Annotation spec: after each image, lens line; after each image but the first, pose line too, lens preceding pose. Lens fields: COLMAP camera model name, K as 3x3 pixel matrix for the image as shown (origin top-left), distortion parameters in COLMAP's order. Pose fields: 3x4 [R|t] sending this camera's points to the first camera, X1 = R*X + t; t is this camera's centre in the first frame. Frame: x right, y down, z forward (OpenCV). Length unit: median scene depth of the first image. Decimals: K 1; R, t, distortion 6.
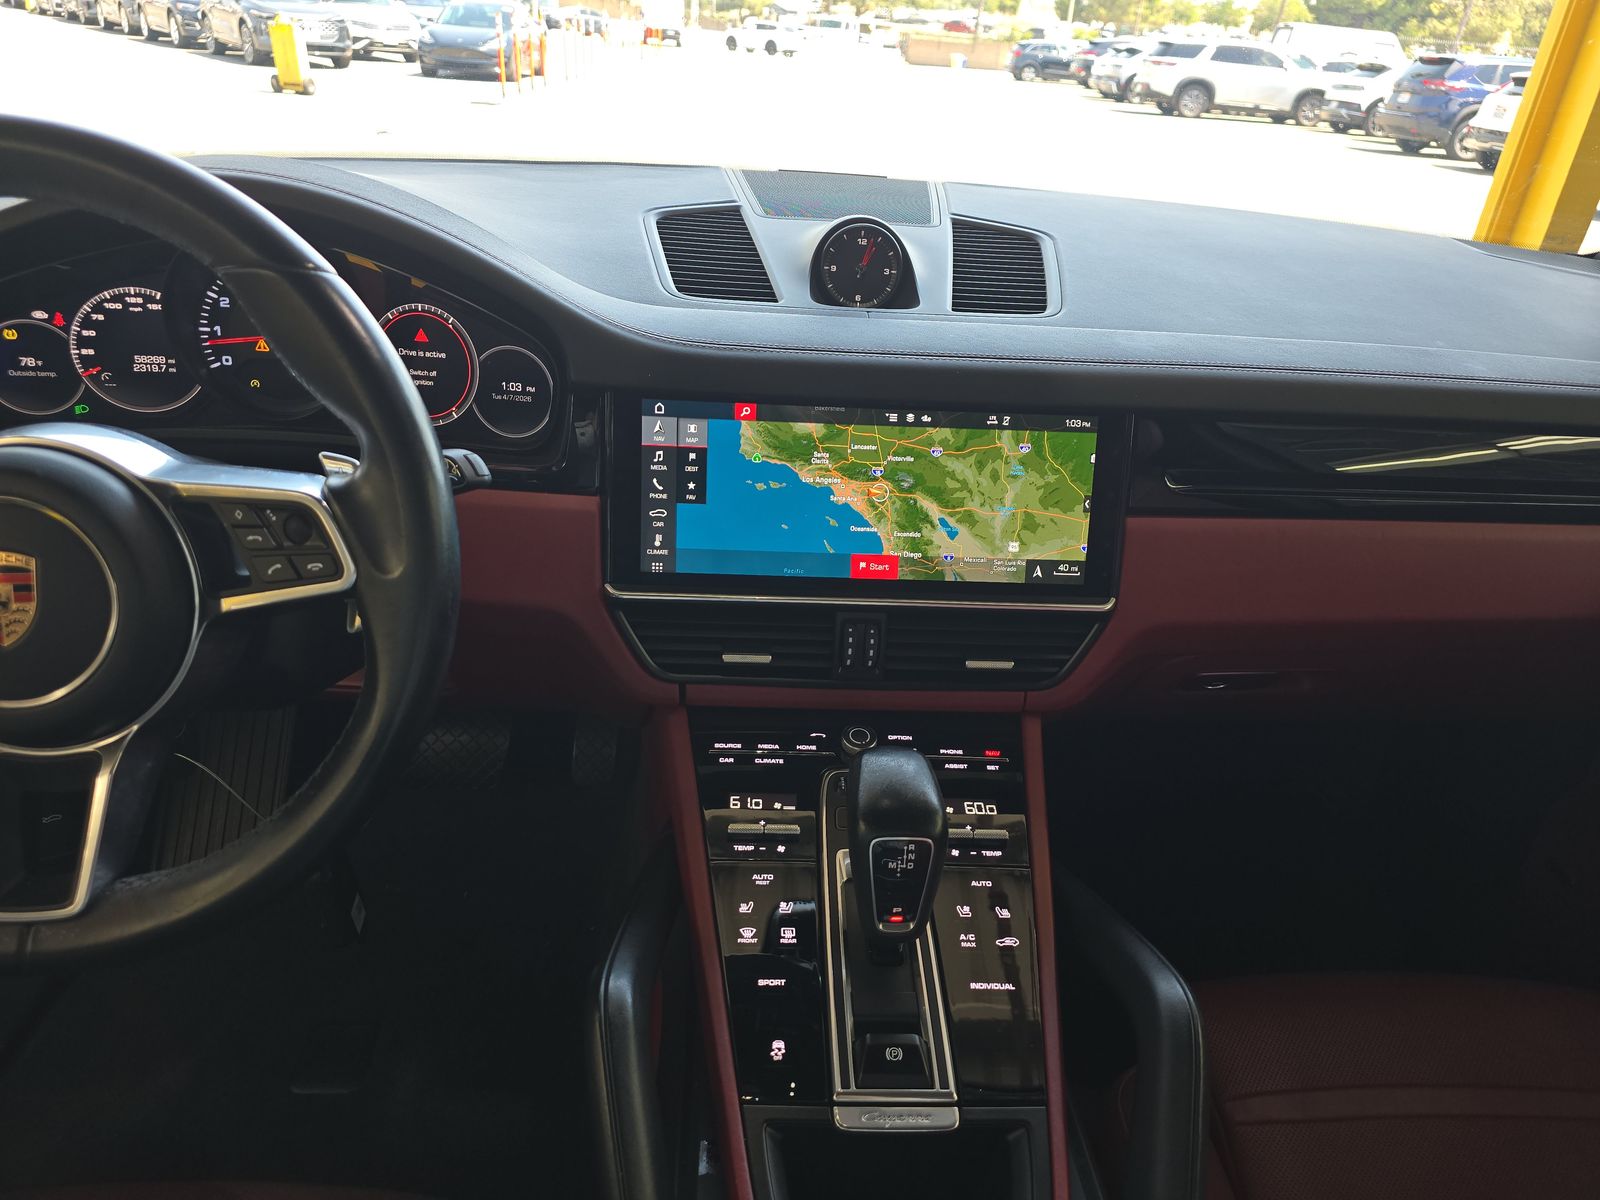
lens RADIAL K [[1038.1, 0, 780.8], [0, 1038.1, 603.3], [0, 0, 1]] dist [0.052392, -0.061466]
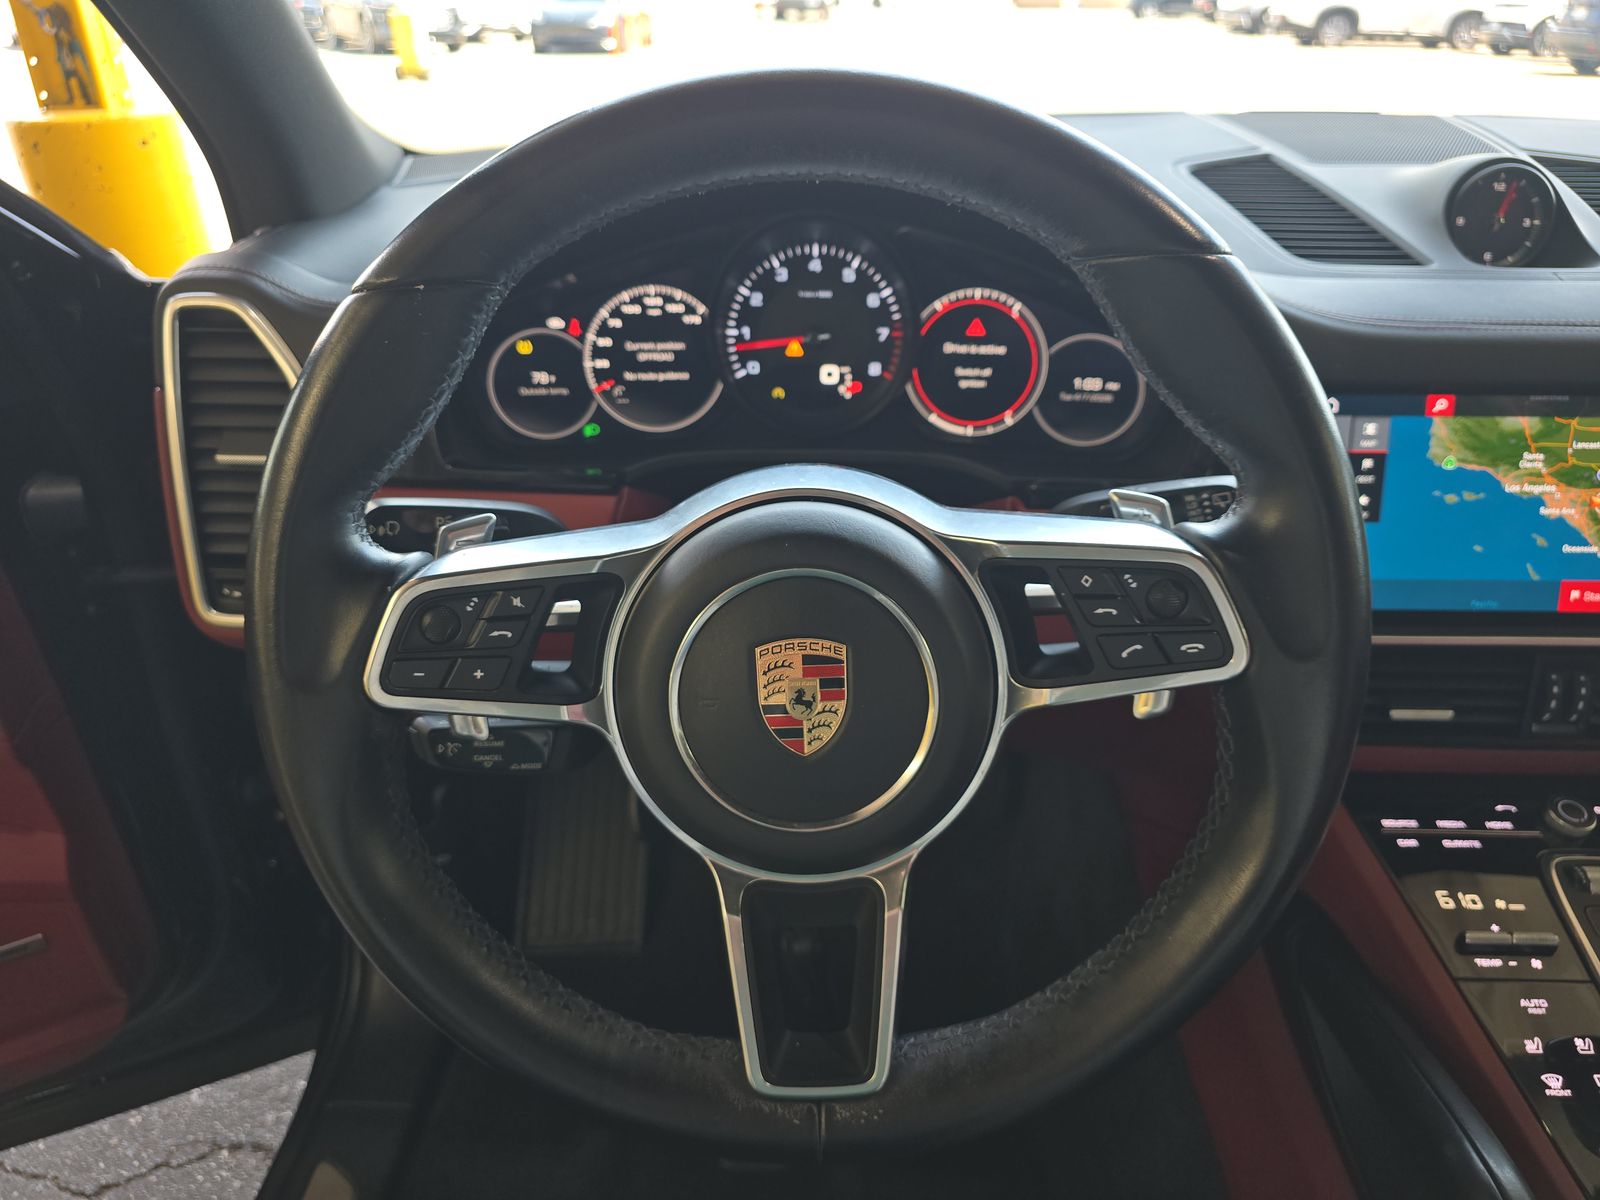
lens RADIAL K [[1072.4, 0, 800.0], [0, 1072.4, 600.0], [0, 0, 1]] dist [0.024080, -0.035126]
pose [[0.995297, -0.018080, -0.095169, -0.421075], [0.019744, 0.999668, 0.016576, -0.056592], [0.094837, -0.018377, 0.995323, 0.129215]]
